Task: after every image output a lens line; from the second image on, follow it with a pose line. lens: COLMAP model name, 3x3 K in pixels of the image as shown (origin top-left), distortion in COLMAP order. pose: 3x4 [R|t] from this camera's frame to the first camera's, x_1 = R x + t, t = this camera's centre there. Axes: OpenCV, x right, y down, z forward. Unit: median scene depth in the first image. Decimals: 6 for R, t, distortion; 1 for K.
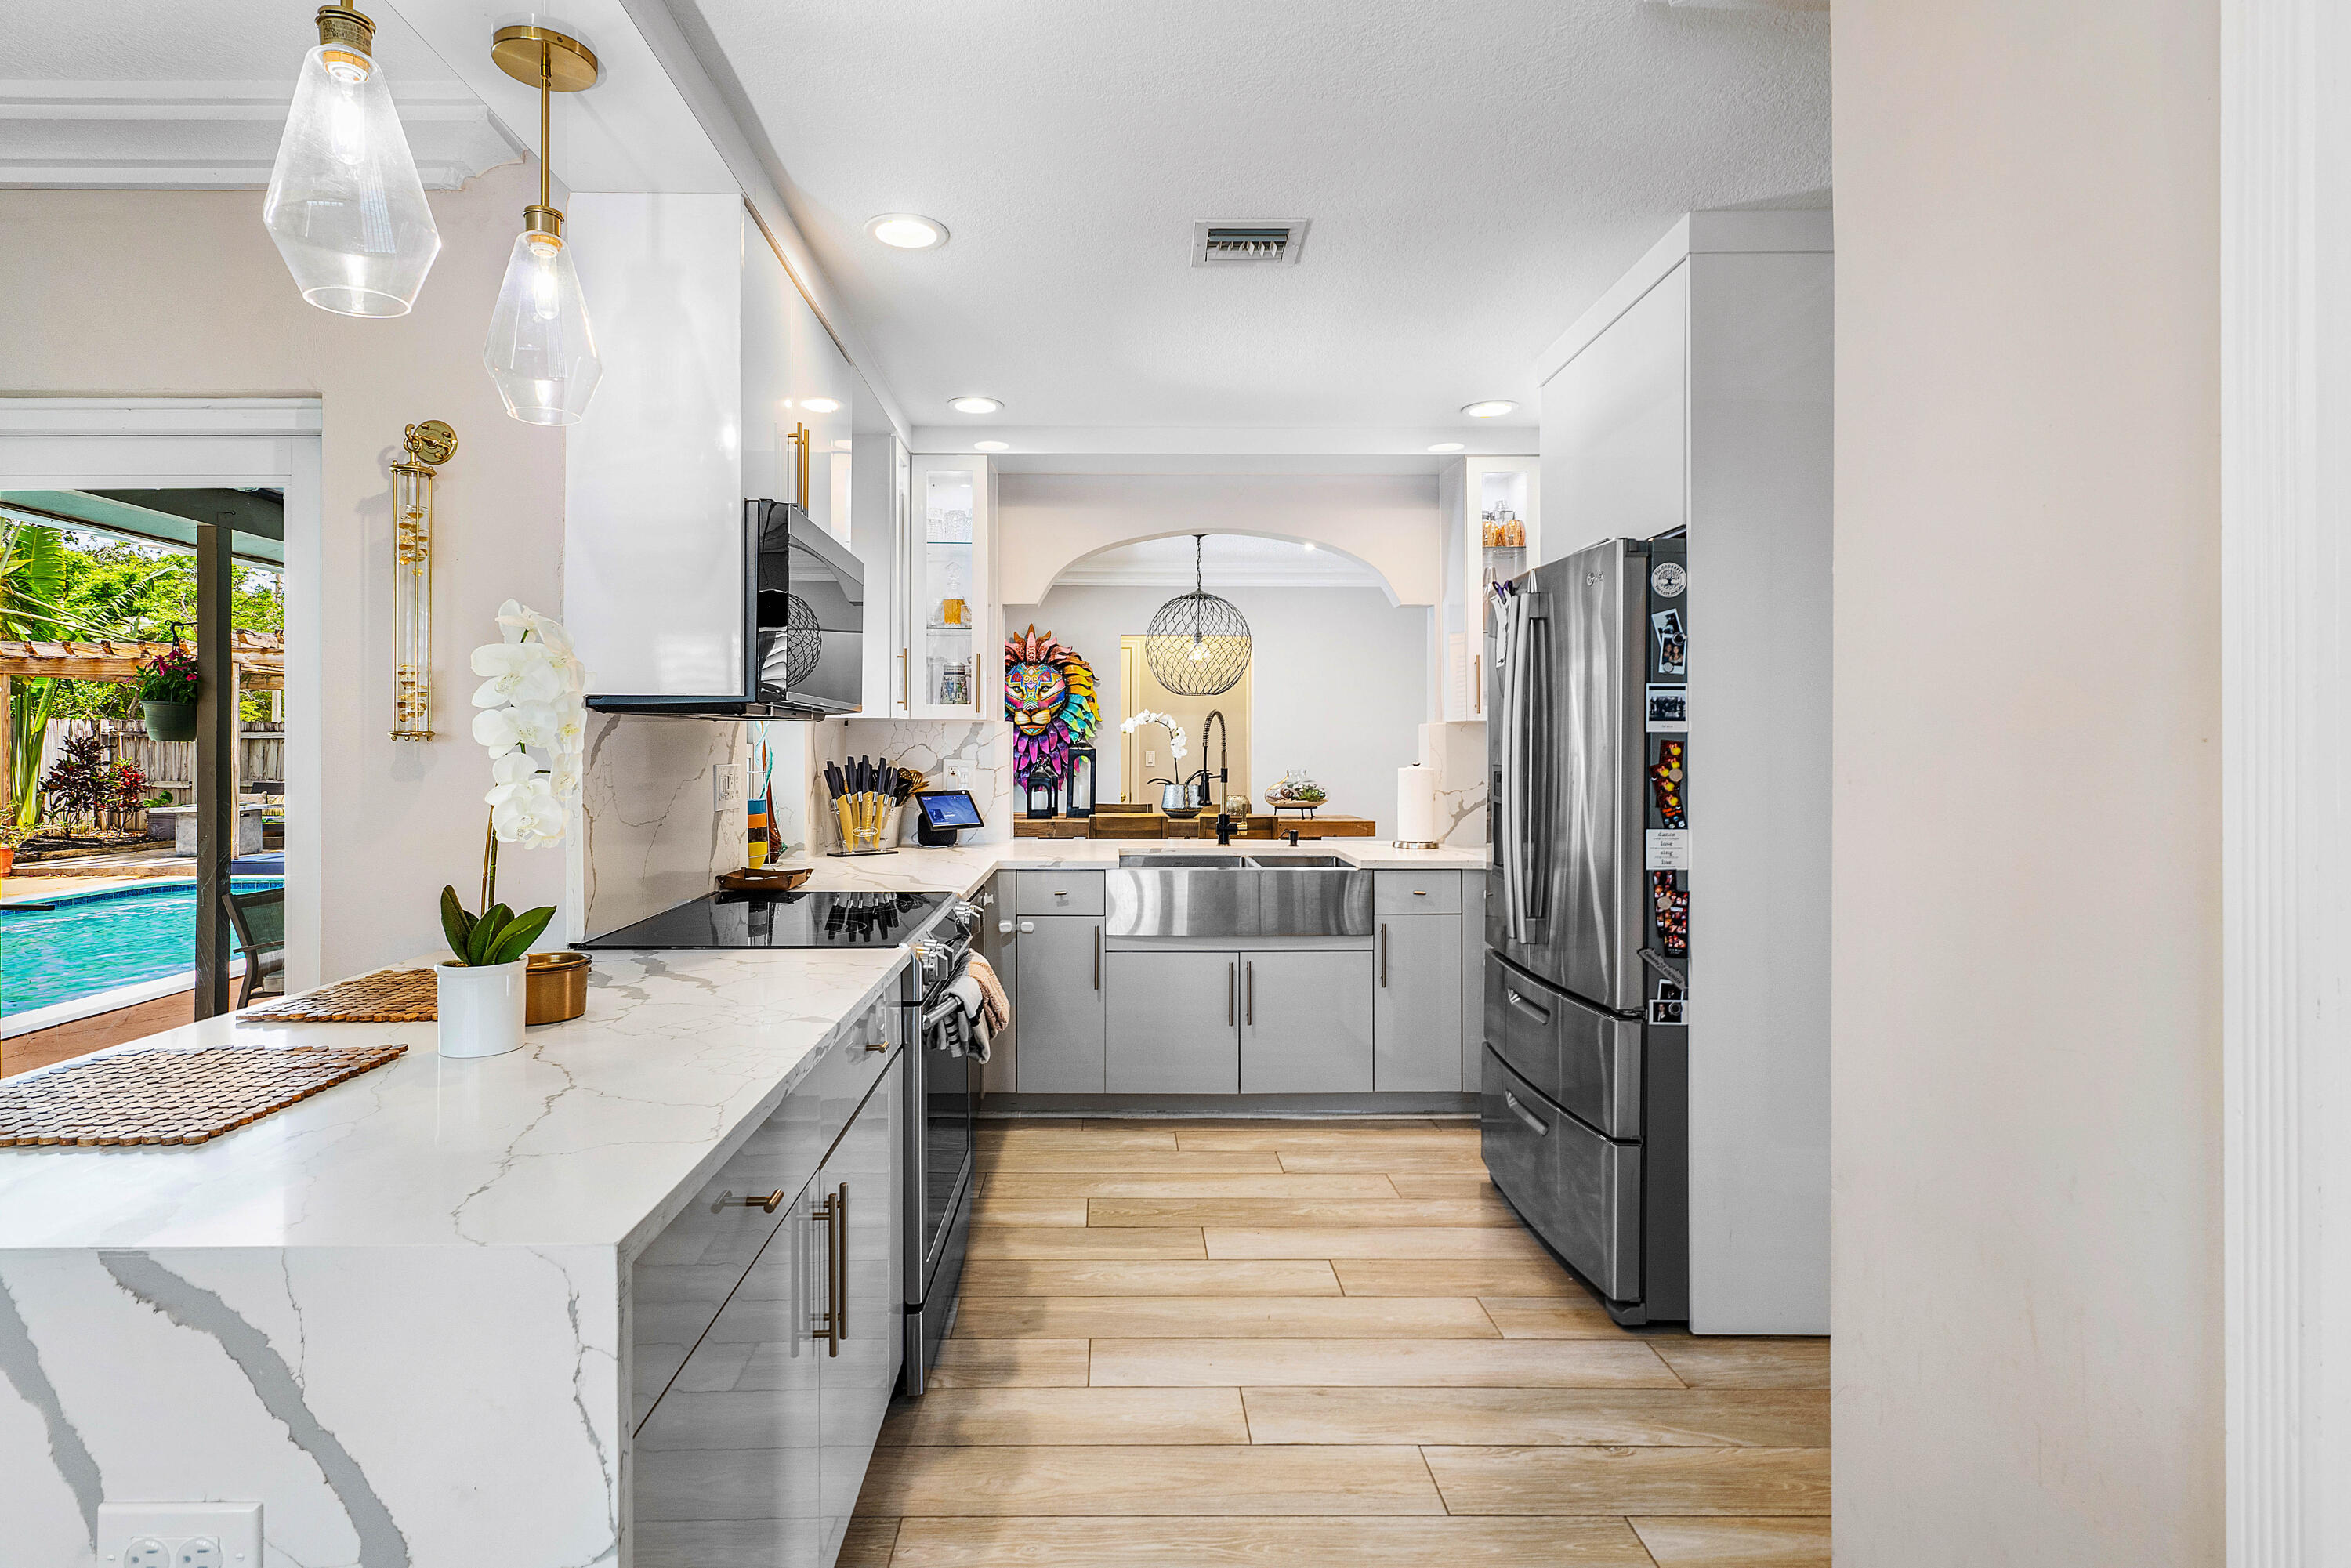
lens RADIAL K [[1183.3, 0, 1115.9], [0, 1183.3, 792.3], [0, 0, 1]] dist [-0.001243, -0.000085]
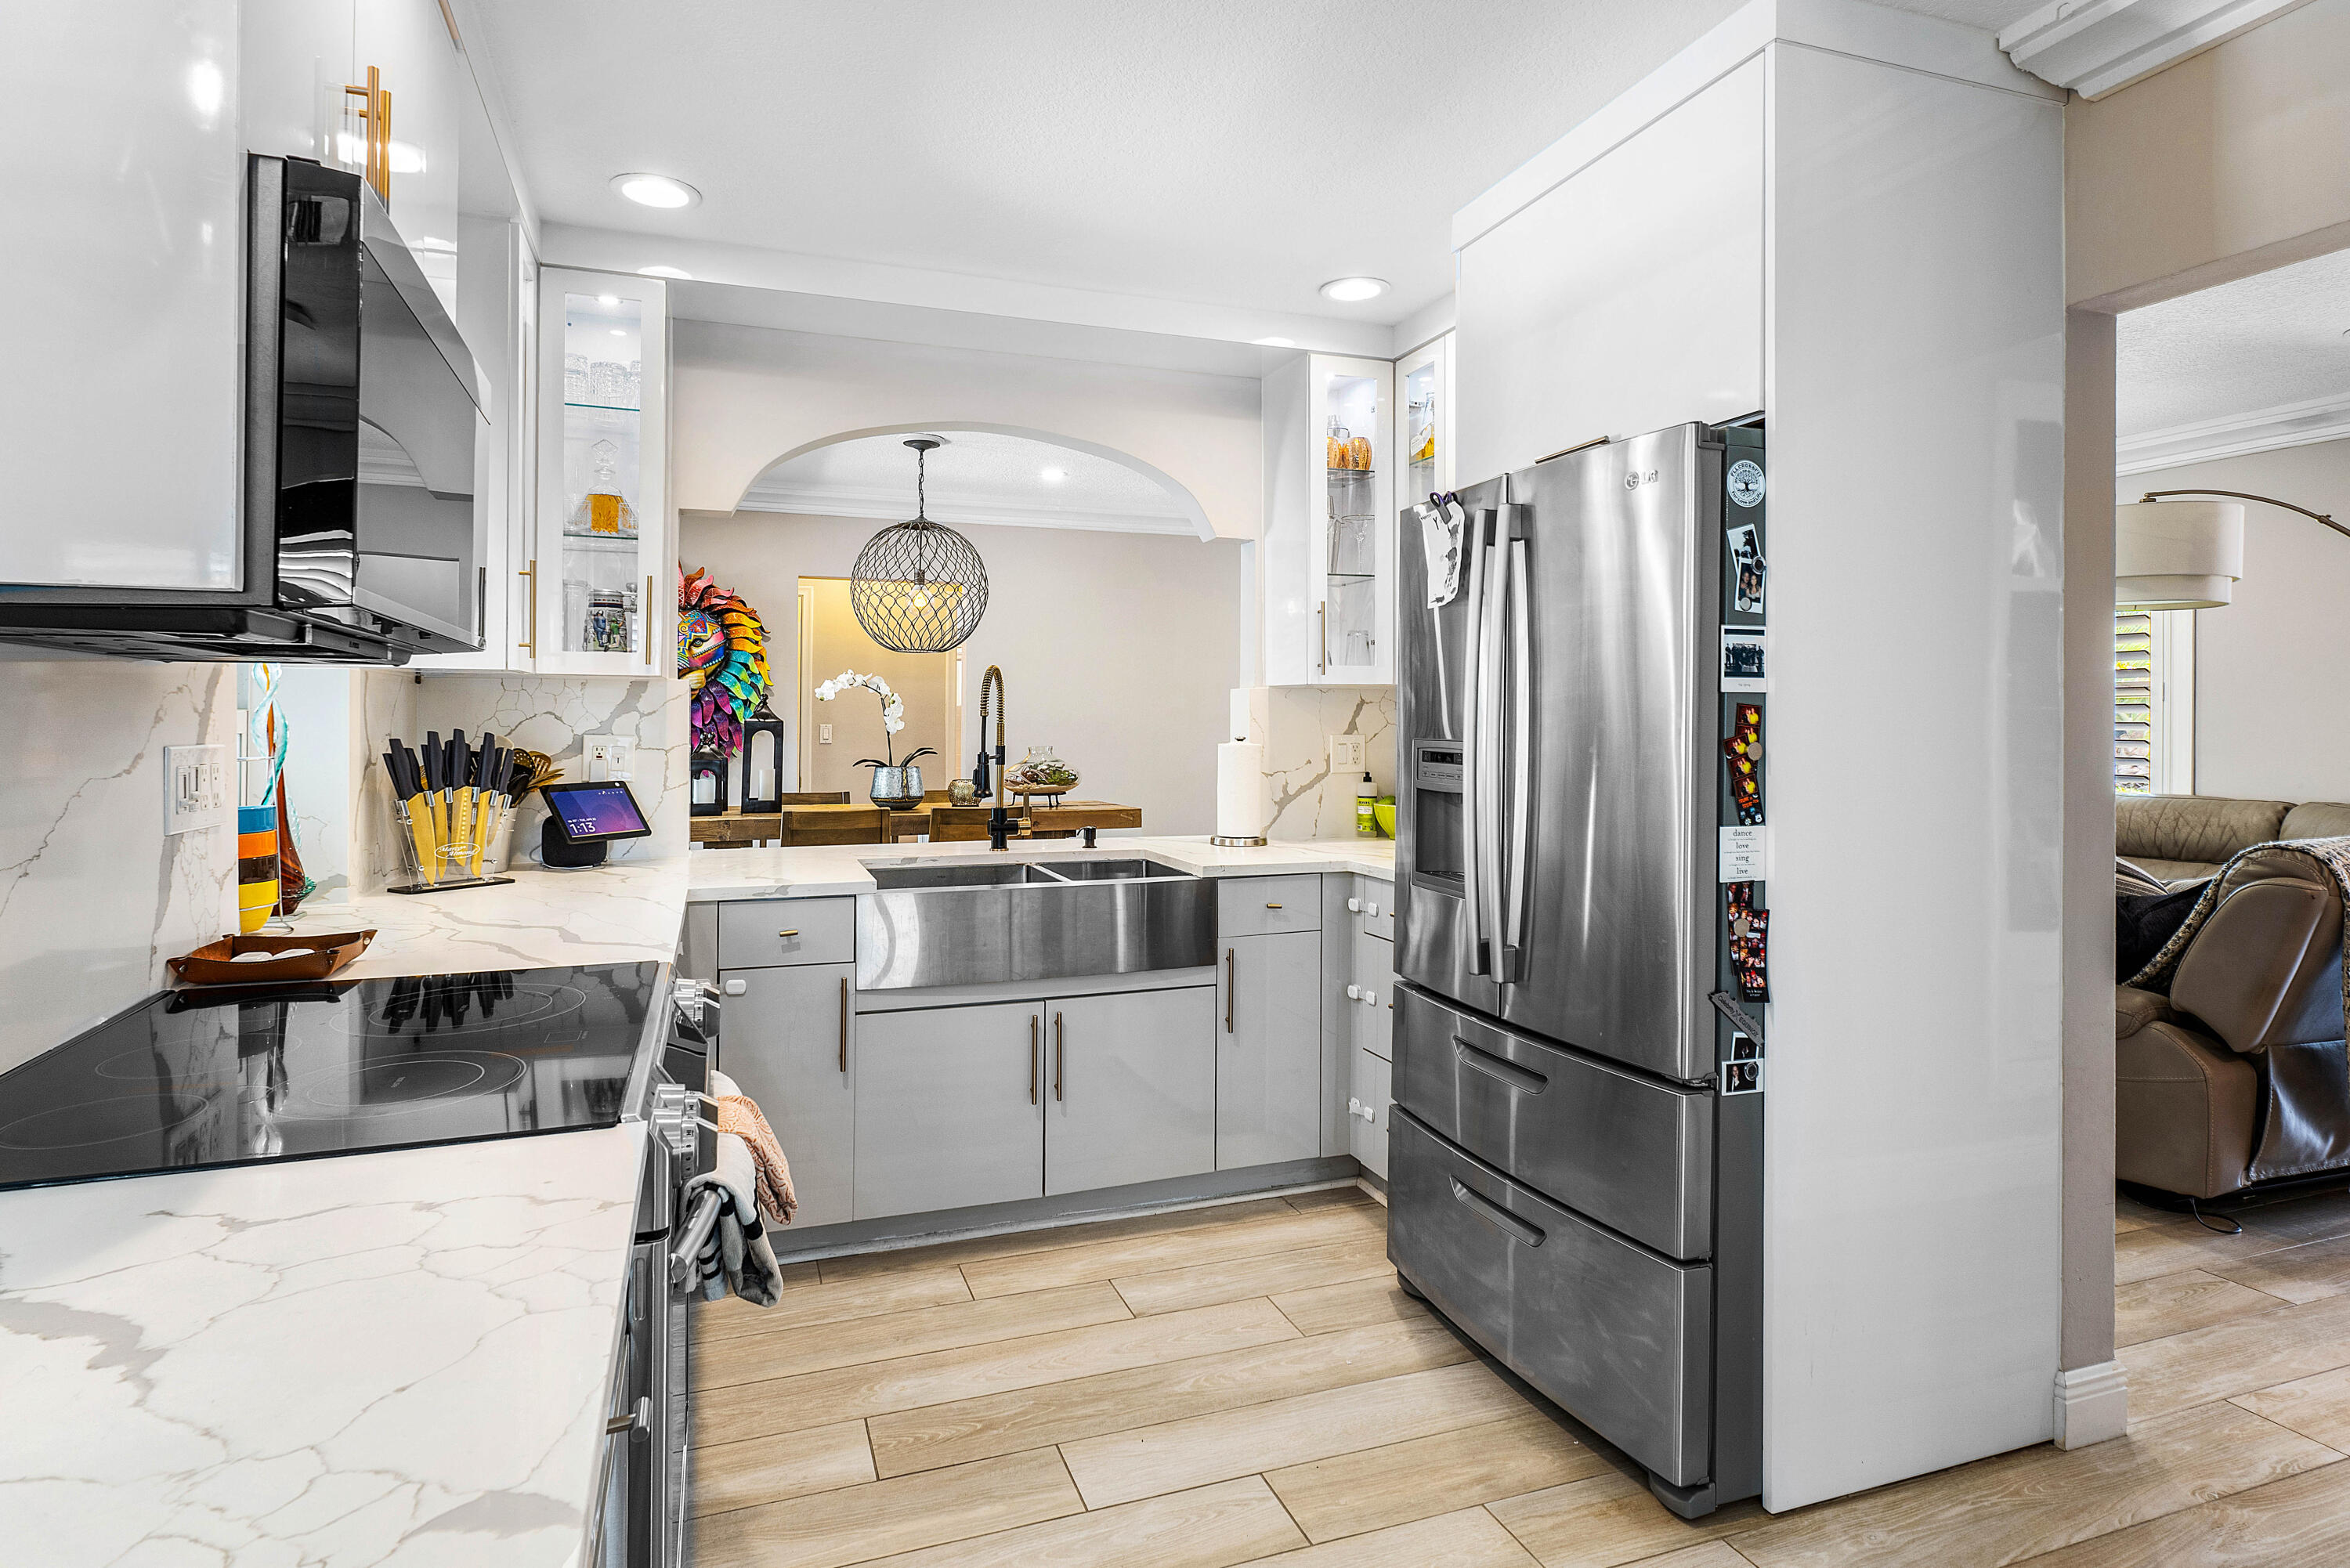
lens RADIAL K [[1263.1, 0, 1171.4], [0, 1263.1, 732.8], [0, 0, 1]] dist [0.001637, -0.000061]
pose [[0.942414, -0.003385, 0.334431, -0.079222], [0.013240, 0.999543, -0.027191, -0.005947], [-0.334186, 0.030053, 0.942028, 0.240497]]
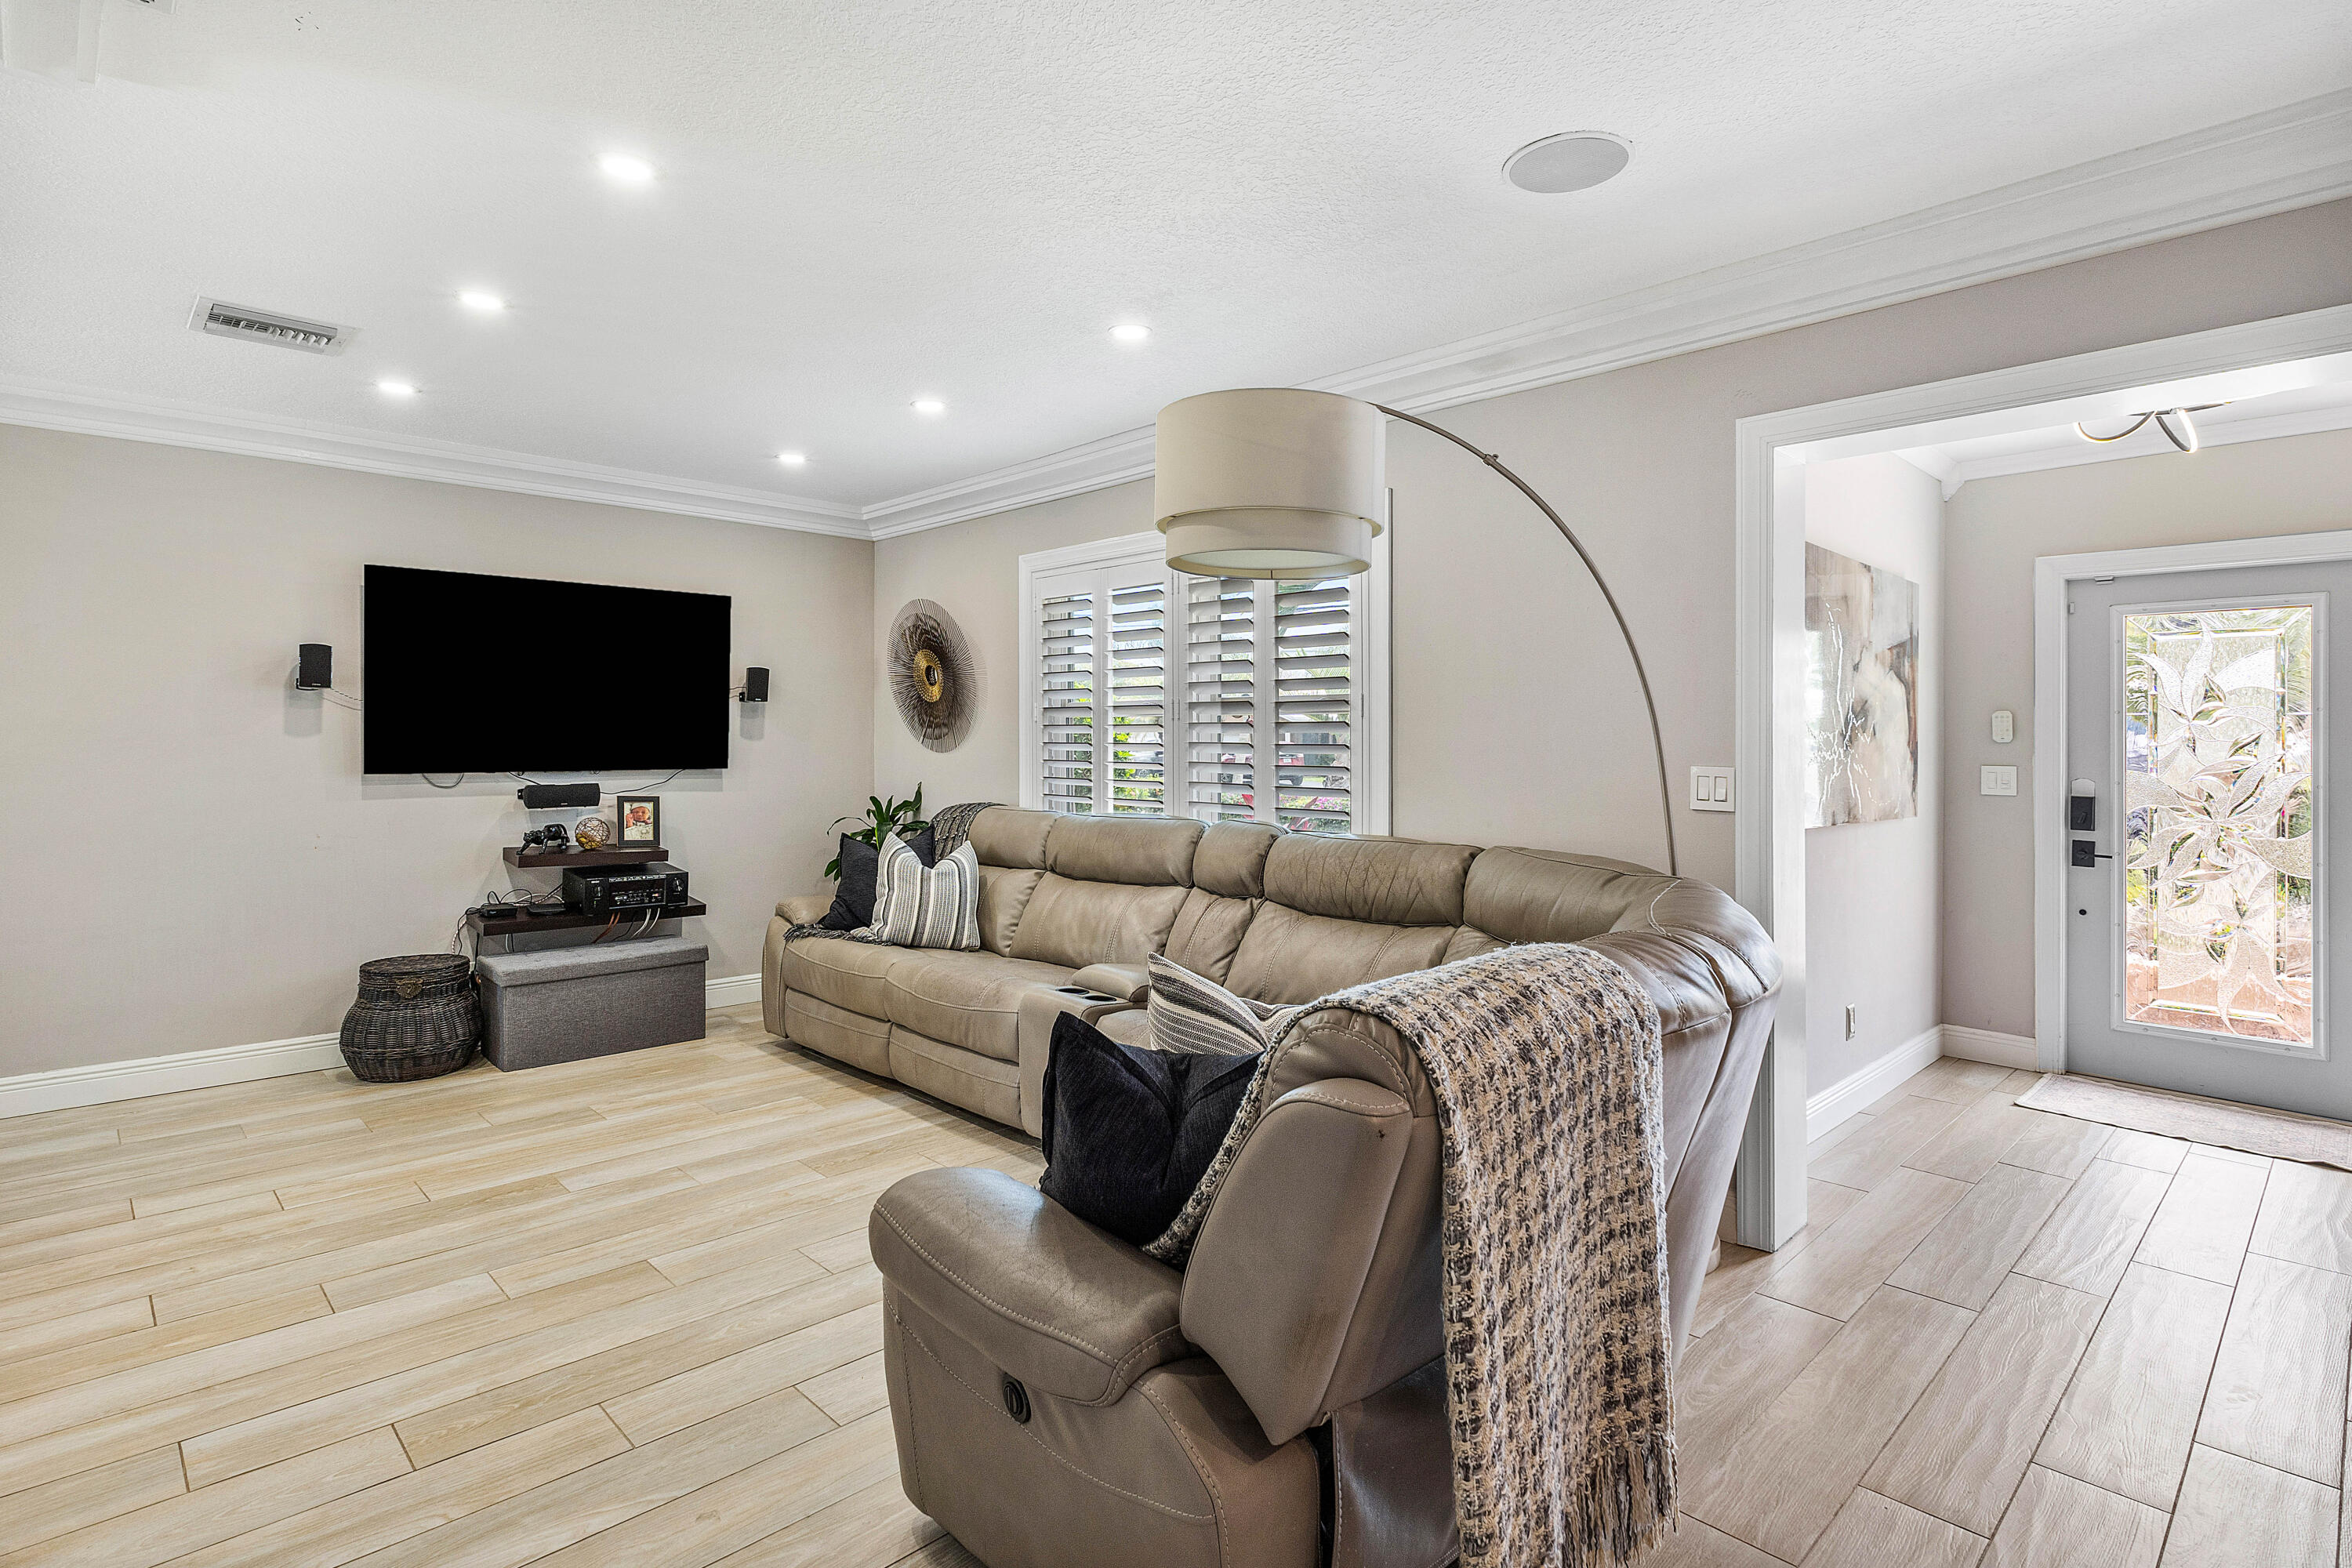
lens RADIAL K [[1185.1, 0, 1217.4], [0, 1185.1, 741.9], [0, 0, 1]] dist [0.001833, 0.000148]
pose [[0.705604, -0.000211, 0.708607, 0.506976], [0.025104, 0.999380, -0.024700, -0.018645], [-0.708162, 0.035217, 0.705171, 0.505175]]
